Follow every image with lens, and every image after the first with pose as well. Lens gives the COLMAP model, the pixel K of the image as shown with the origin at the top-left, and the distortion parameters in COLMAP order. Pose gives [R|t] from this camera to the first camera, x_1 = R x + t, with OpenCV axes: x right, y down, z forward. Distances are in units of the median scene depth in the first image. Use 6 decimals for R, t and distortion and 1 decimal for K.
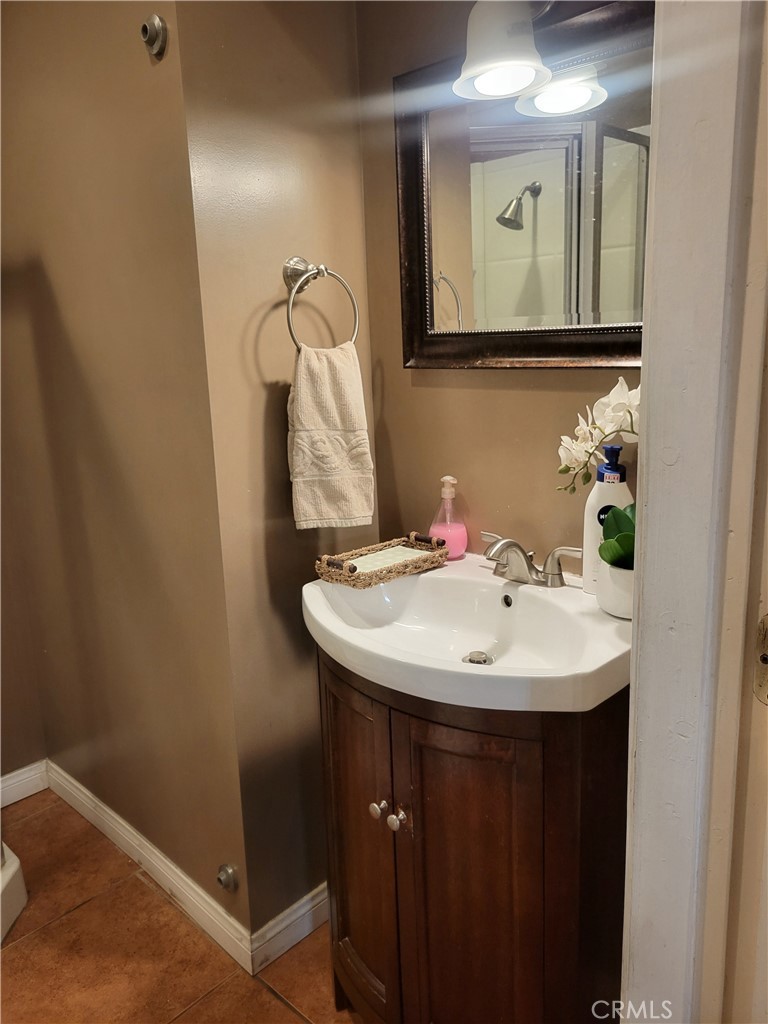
lens RADIAL K [[771.1, 0, 383.4], [0, 771.1, 516.0], [0, 0, 1]] dist [0.054087, -0.039295]
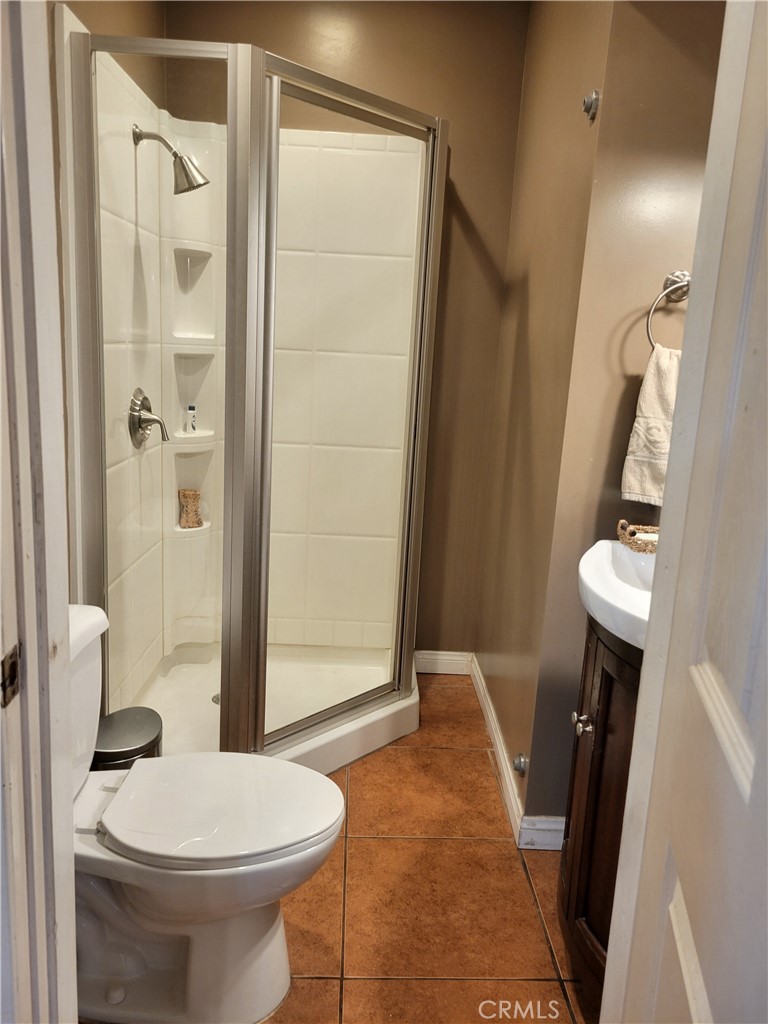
lens RADIAL K [[771.1, 0, 383.4], [0, 771.1, 516.0], [0, 0, 1]] dist [0.054087, -0.039295]
pose [[0.699223, 0.229447, -0.677083, 0.443611], [-0.240618, 0.967372, 0.079334, 0.035975], [0.673194, 0.107446, 0.731618, -0.114020]]
